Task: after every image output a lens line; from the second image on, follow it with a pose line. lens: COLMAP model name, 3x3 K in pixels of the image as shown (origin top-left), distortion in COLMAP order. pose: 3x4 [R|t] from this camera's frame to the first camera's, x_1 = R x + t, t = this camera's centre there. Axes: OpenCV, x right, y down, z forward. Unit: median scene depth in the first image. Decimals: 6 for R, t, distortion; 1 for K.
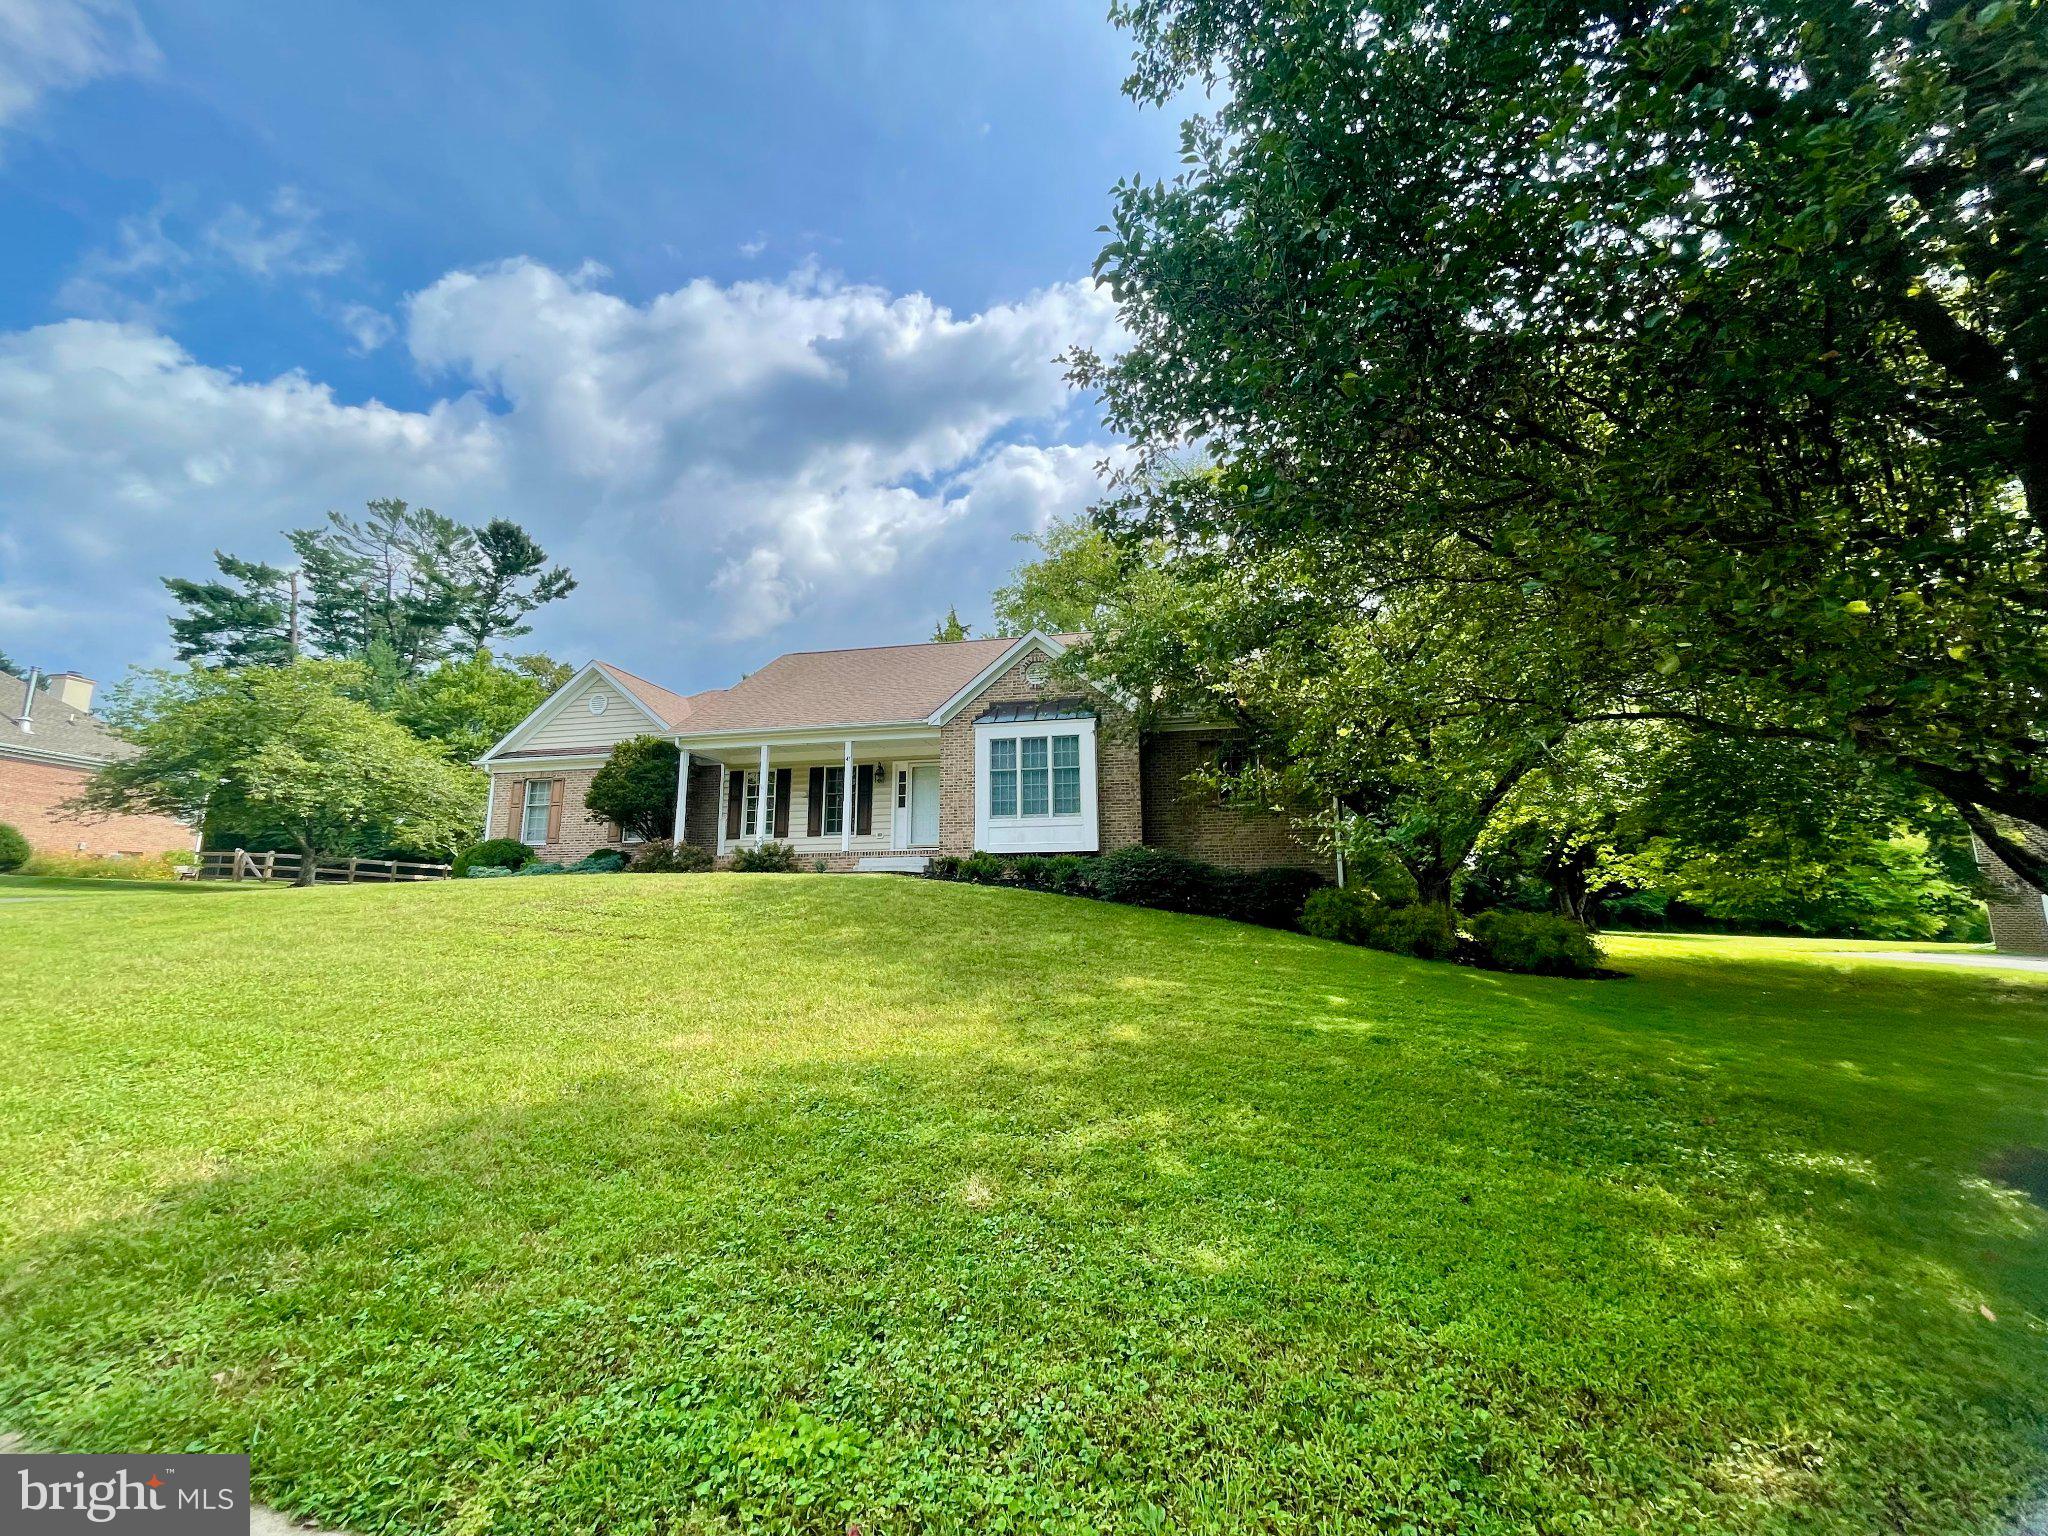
lens RADIAL K [[821.8, 0, 1024.0], [0, 821.8, 768.0], [0, 0, 1]] dist [0.011914, -0.029996]
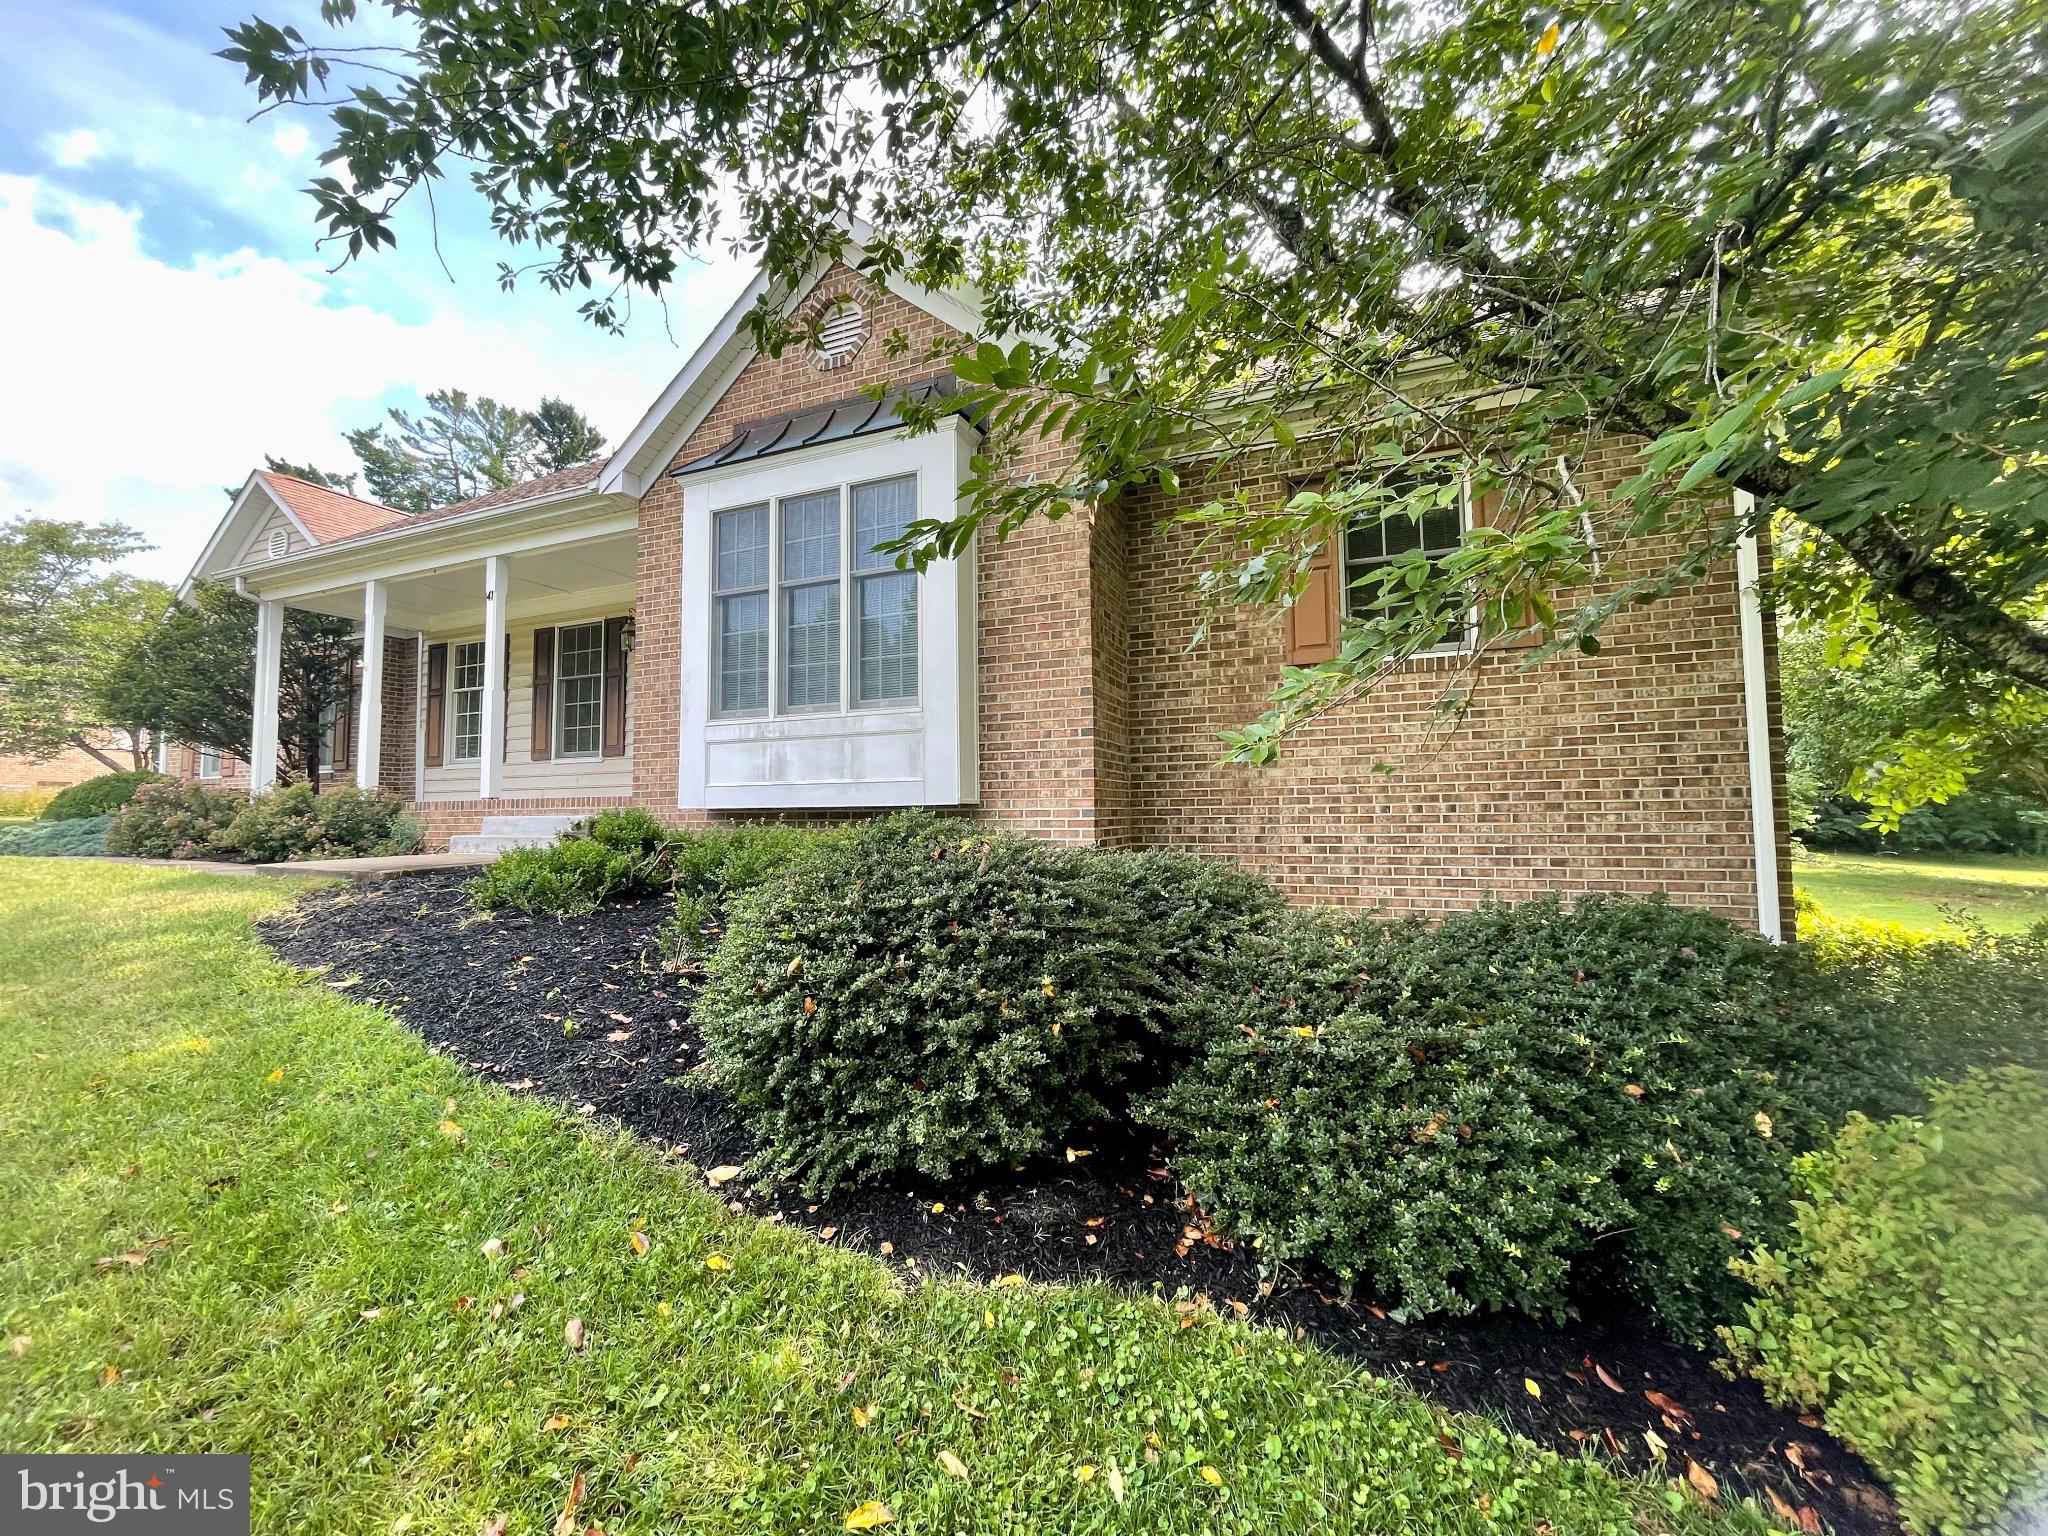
lens RADIAL K [[817.8, 0, 1024.0], [0, 817.8, 768.0], [0, 0, 1]] dist [0.000098, -0.000031]
pose [[0.980627, -0.017446, -0.195107, 0.172046], [0.042426, 0.991300, 0.124596, 0.041230], [0.191236, -0.130460, 0.972836, 0.635407]]
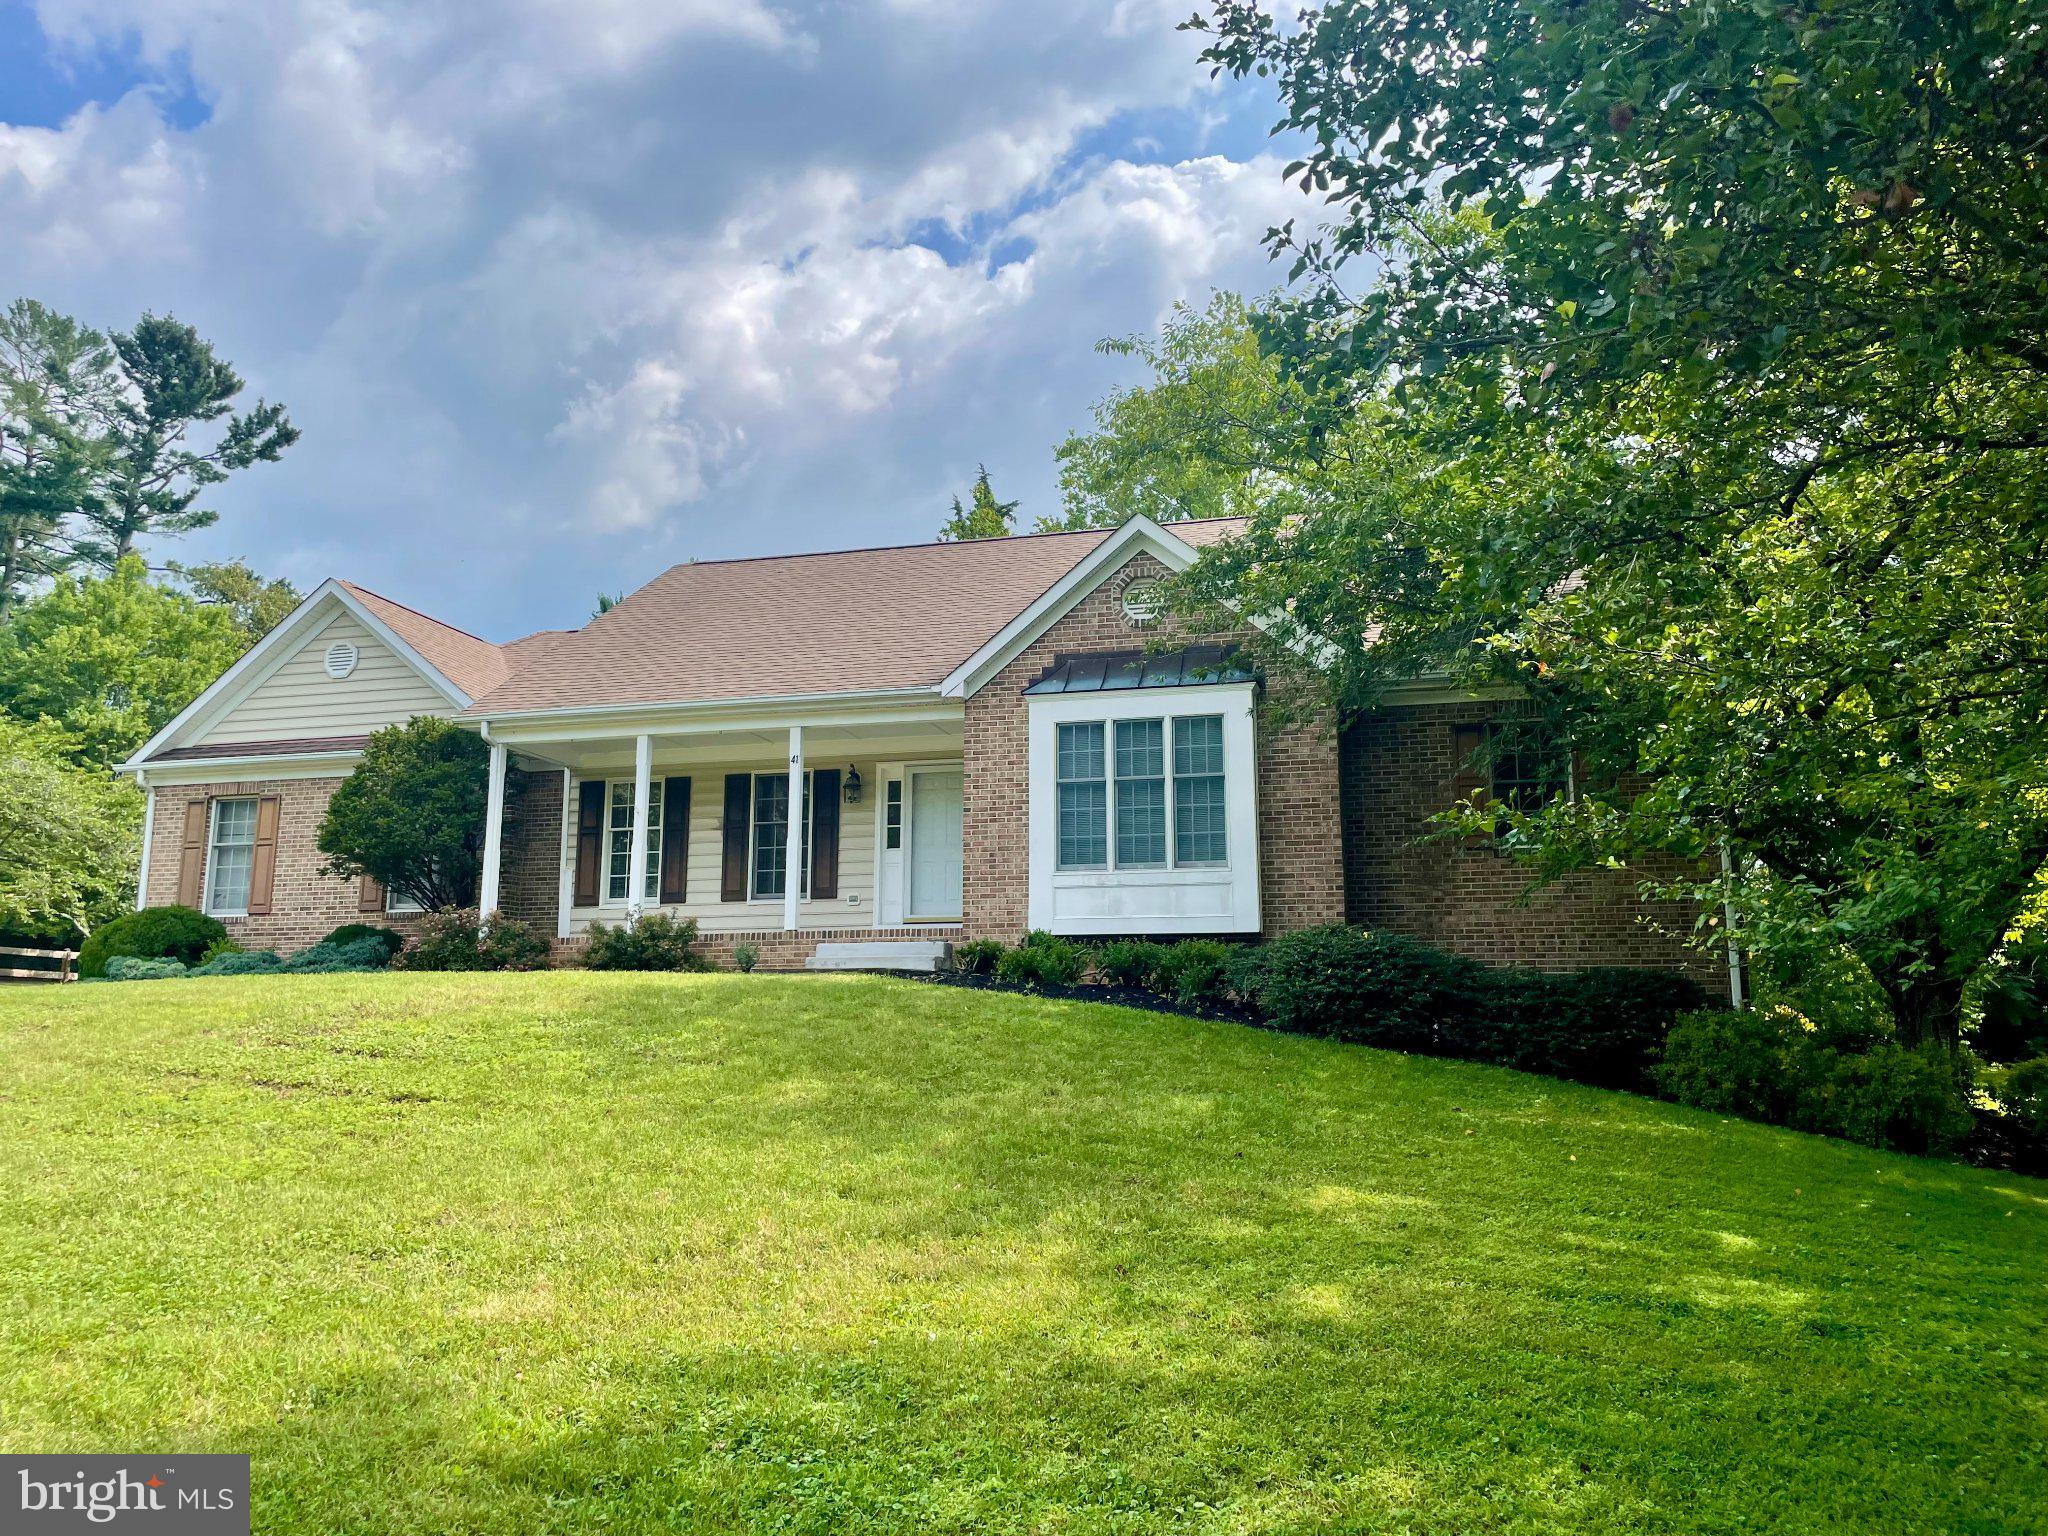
lens RADIAL K [[1524.5, 0, 1019.2], [0, 1524.5, 771.6], [0, 0, 1]] dist [0.100931, -0.128776]
pose [[0.998006, -0.003683, -0.063017, -0.002717], [0.004025, 0.999978, 0.005290, -0.008836], [0.062996, -0.005533, 0.997998, 0.000795]]
